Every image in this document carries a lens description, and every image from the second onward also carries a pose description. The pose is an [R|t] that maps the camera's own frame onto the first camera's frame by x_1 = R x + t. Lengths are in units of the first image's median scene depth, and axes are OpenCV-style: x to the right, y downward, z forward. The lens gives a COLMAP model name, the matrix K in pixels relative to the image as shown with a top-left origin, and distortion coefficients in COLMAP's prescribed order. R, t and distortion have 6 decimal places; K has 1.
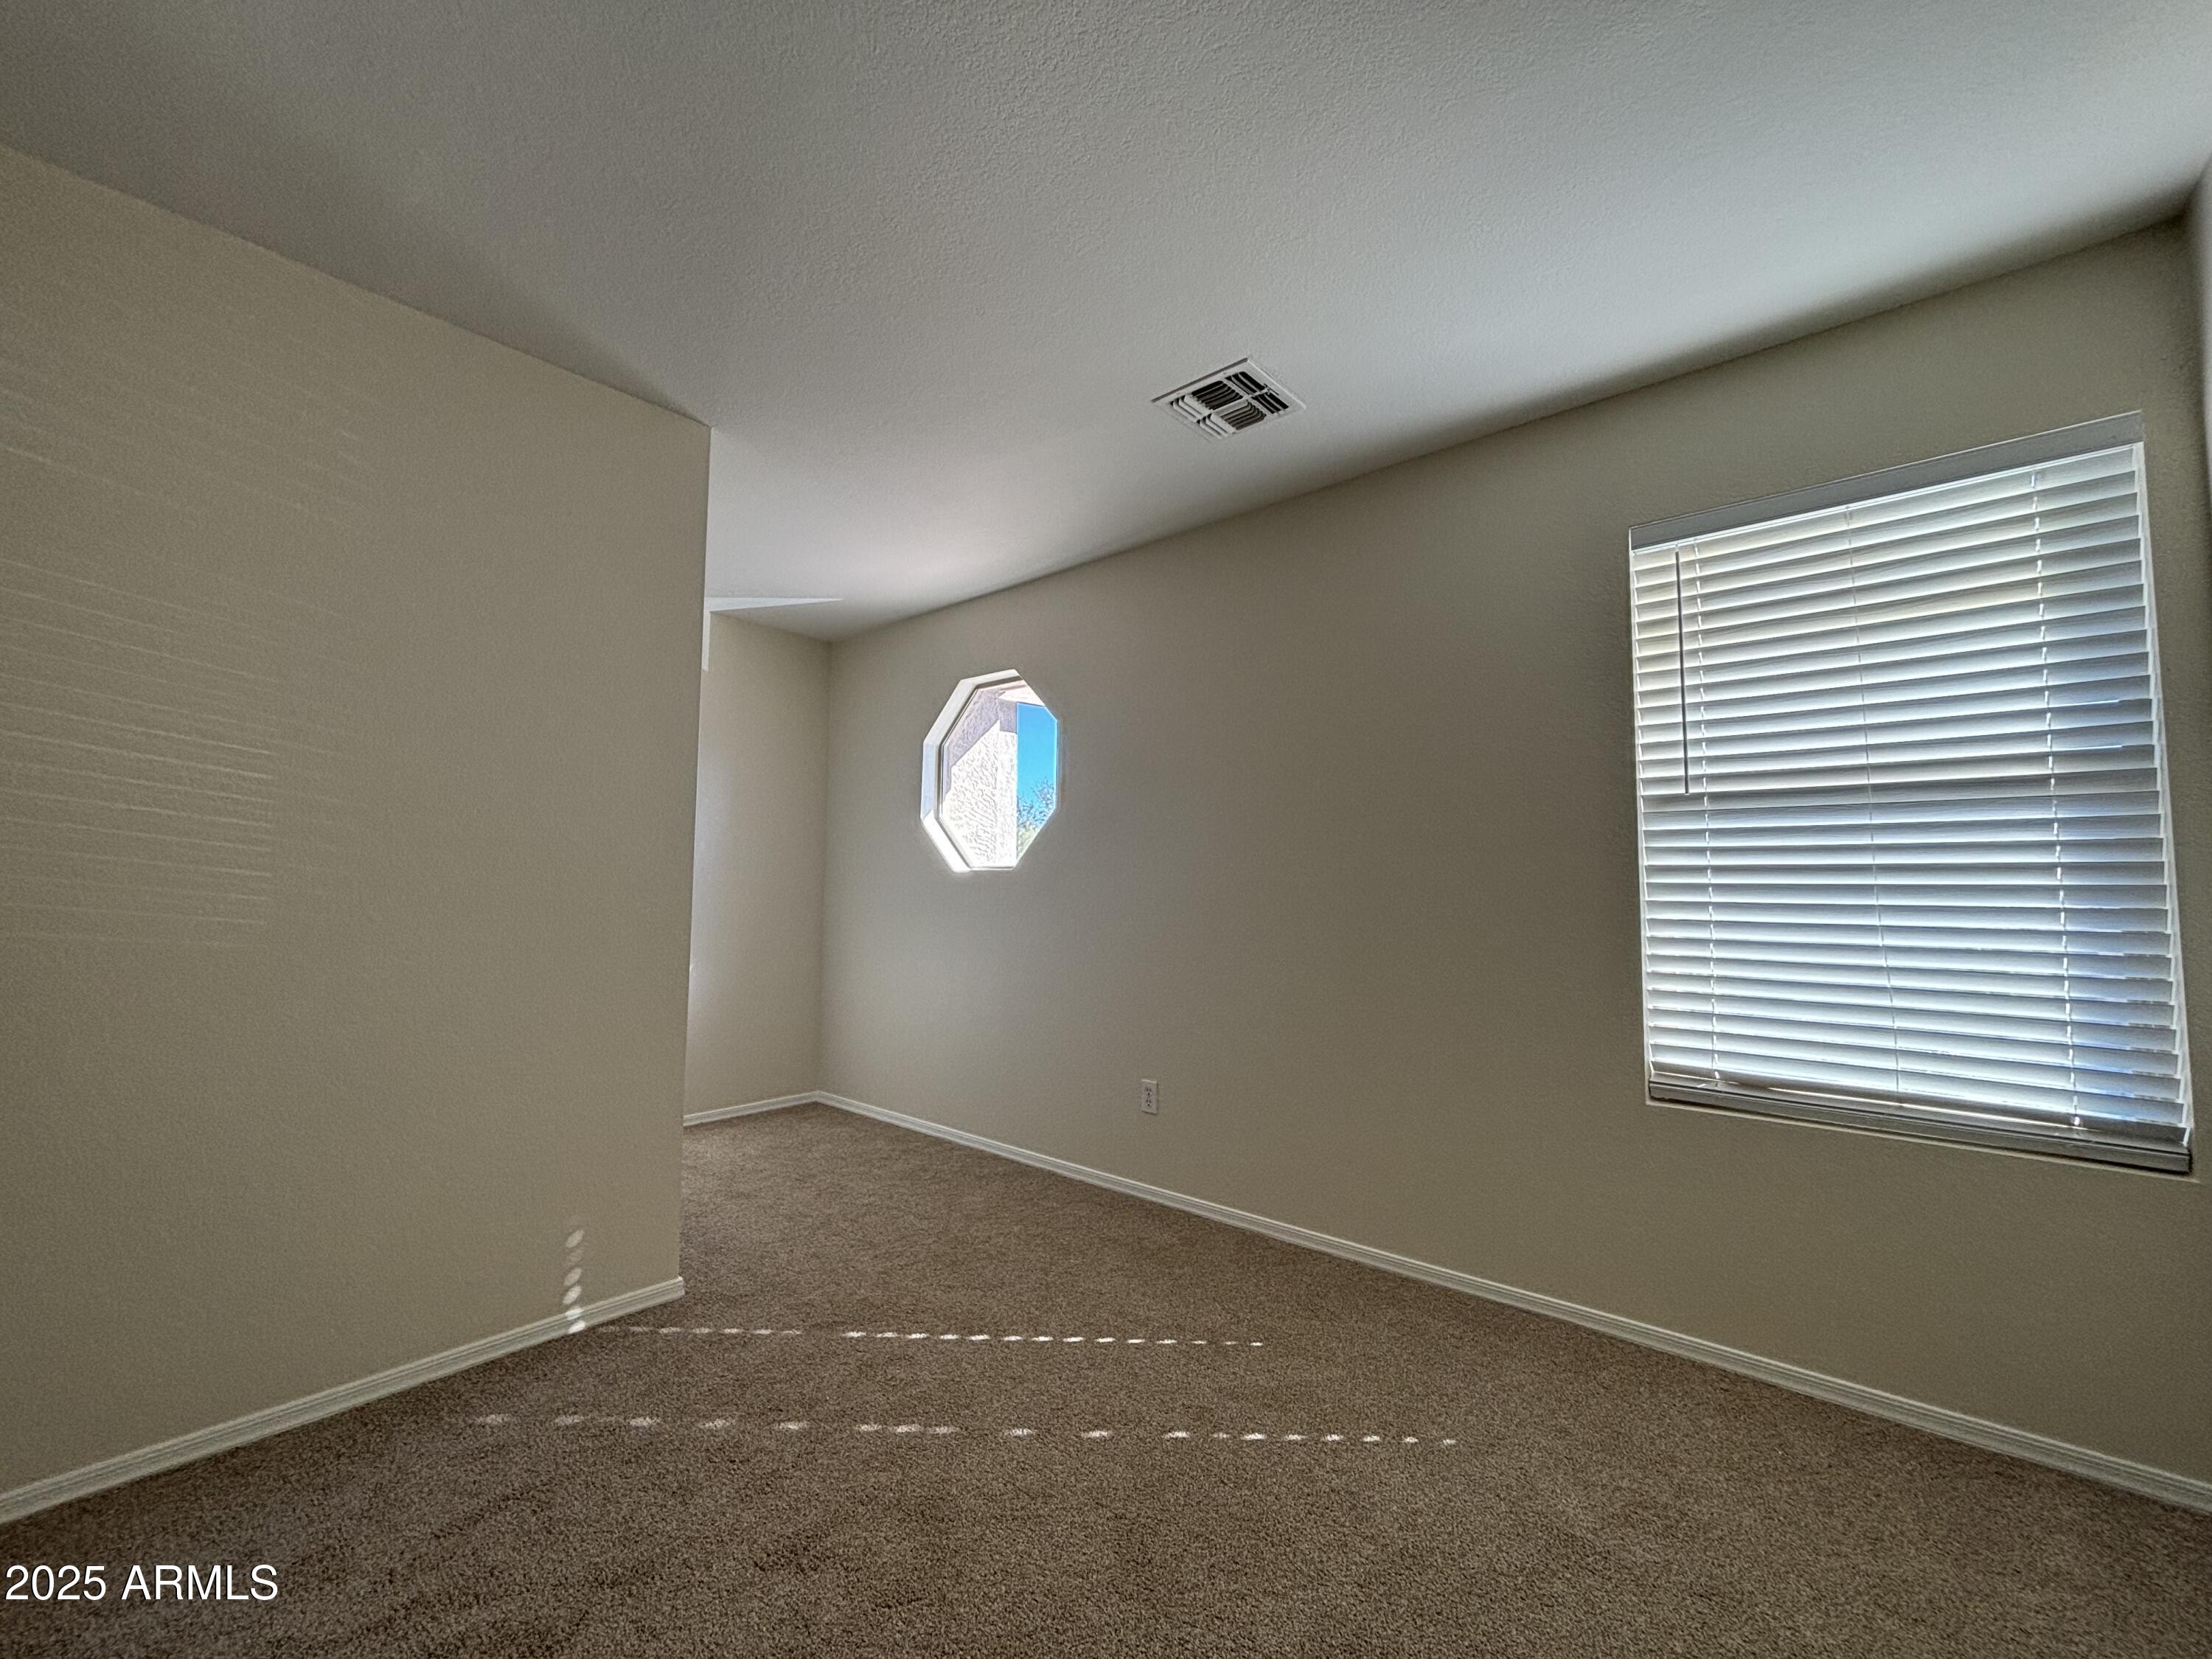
lens RADIAL K [[885.7, 0, 1106.0], [0, 885.7, 829.5], [0, 0, 1]] dist [-0.012808, -0.000218]
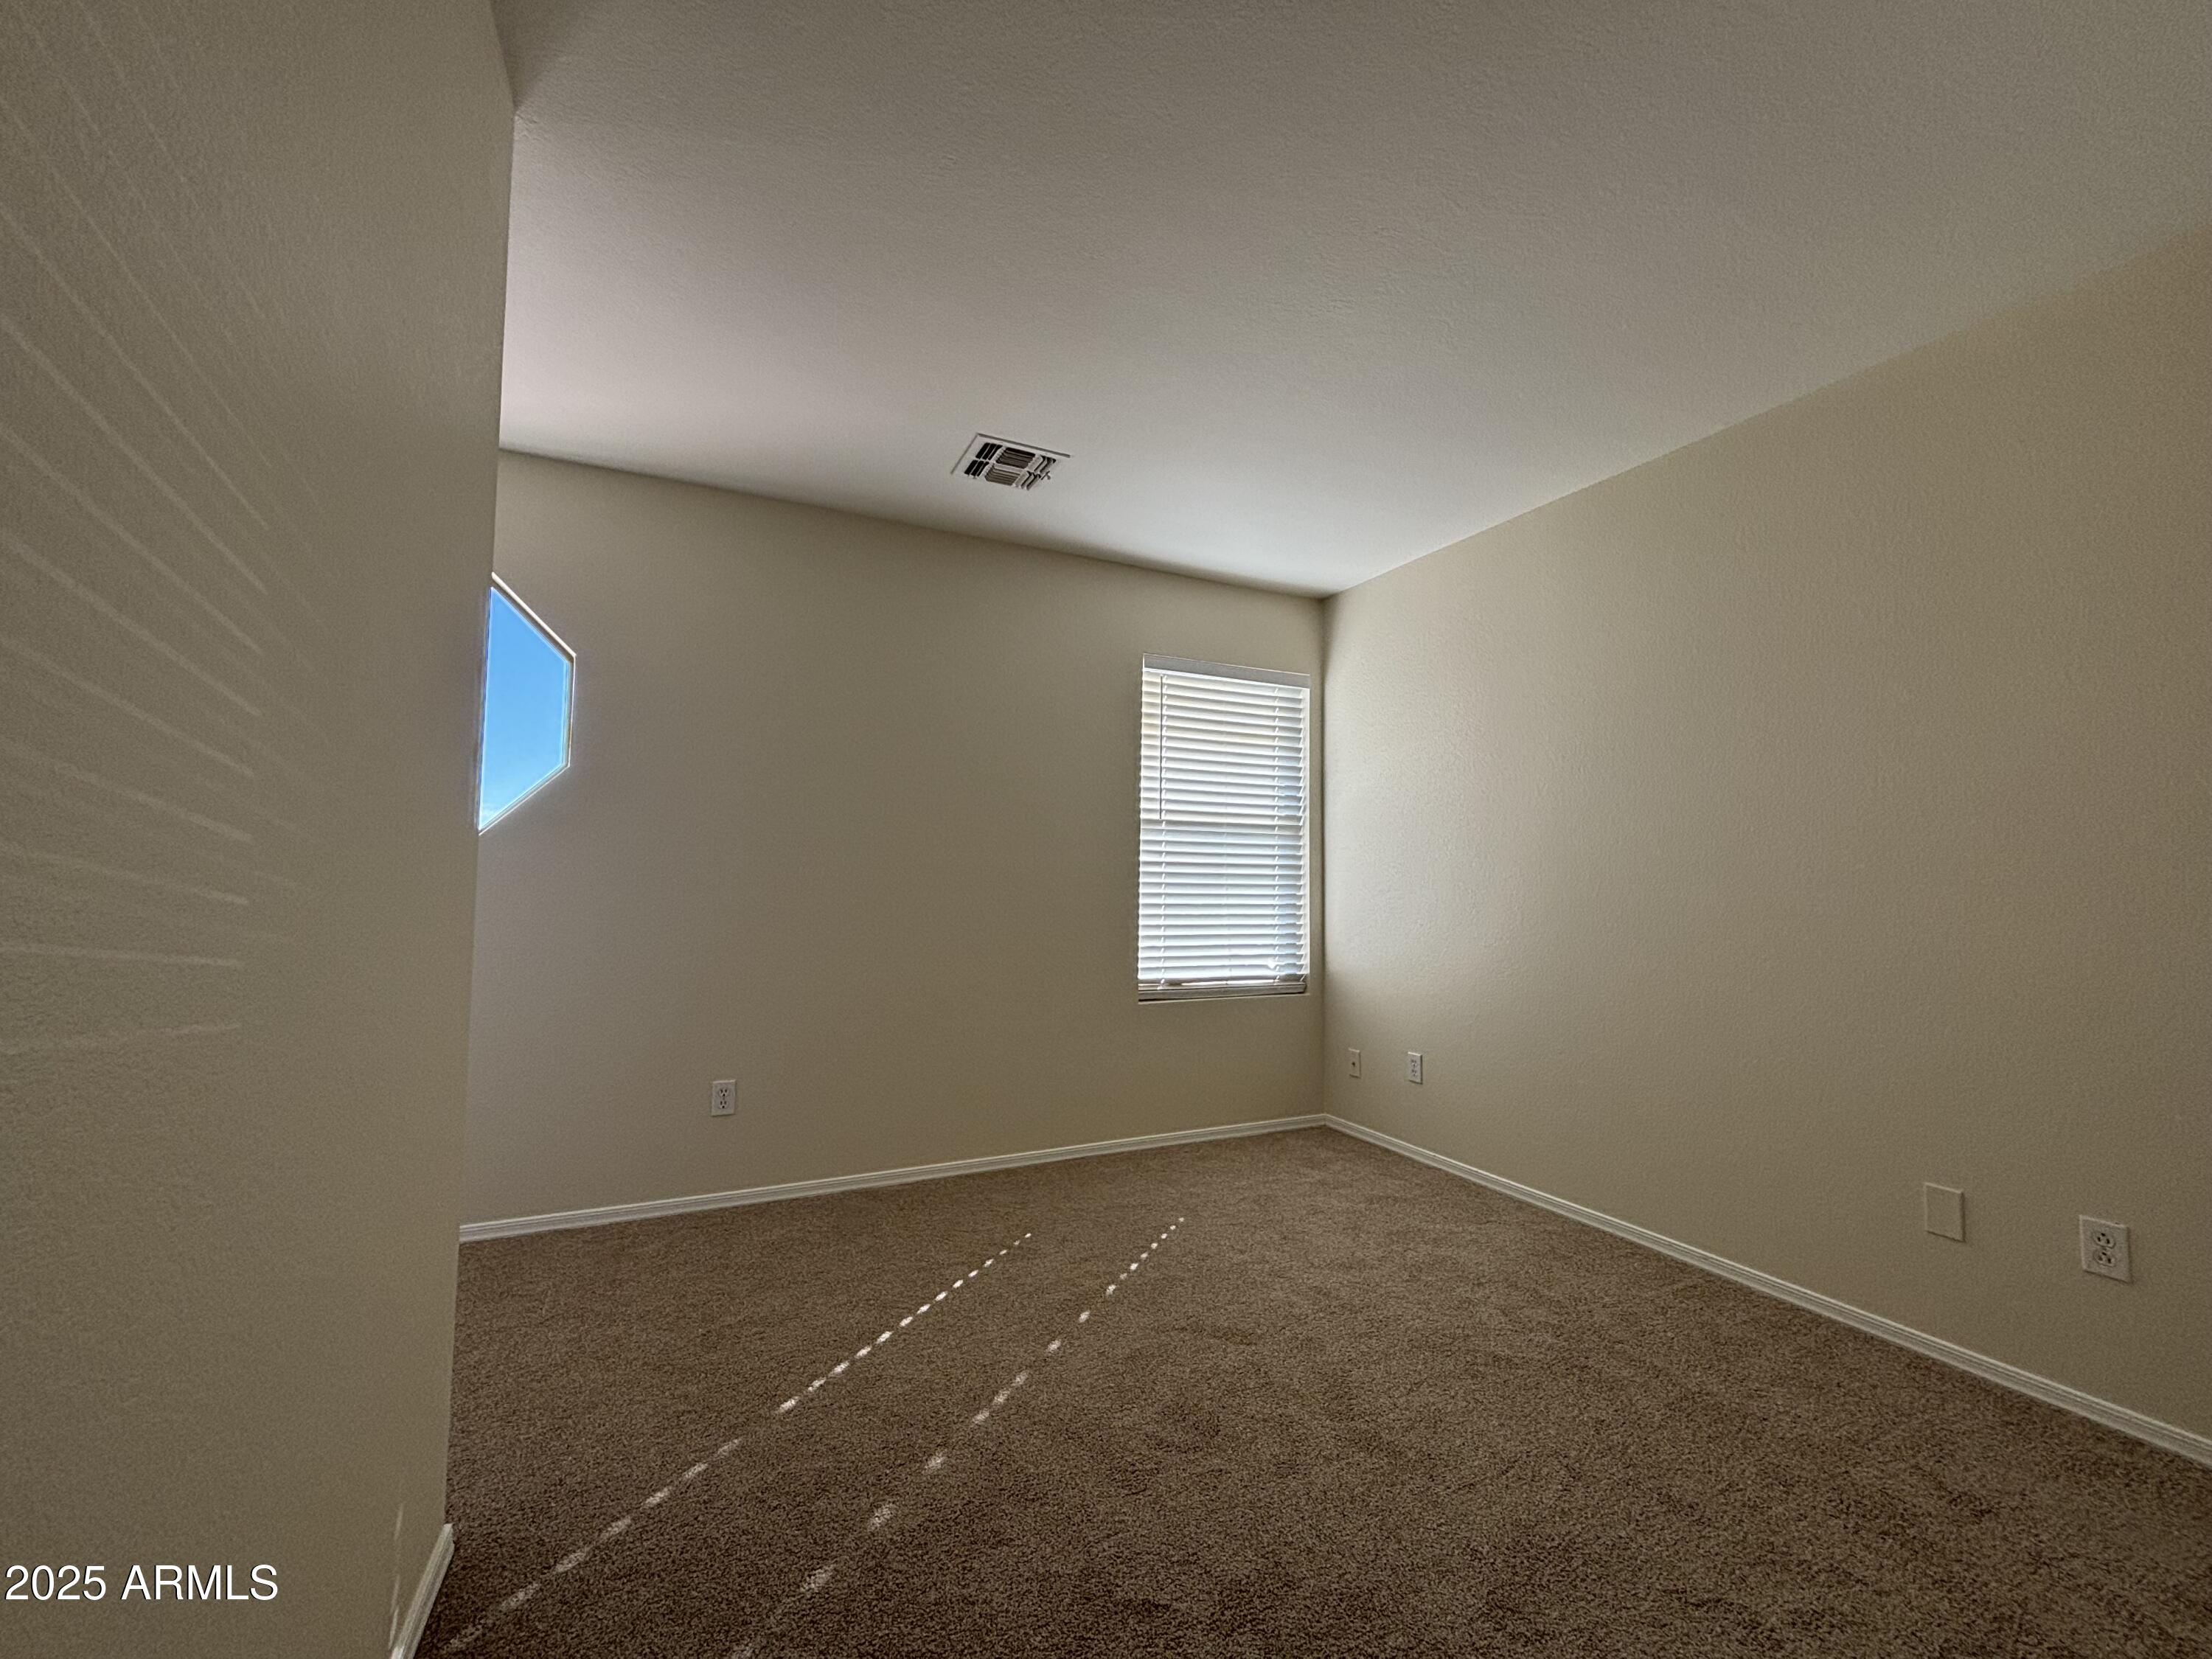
lens RADIAL K [[885.7, 0, 1106.0], [0, 885.7, 829.5], [0, 0, 1]] dist [-0.012808, -0.000218]
pose [[0.383559, 0.047279, 0.922305, -0.970554], [-0.067558, 0.997449, -0.023036, 0.026156], [-0.921042, -0.053474, 0.385775, 0.435460]]
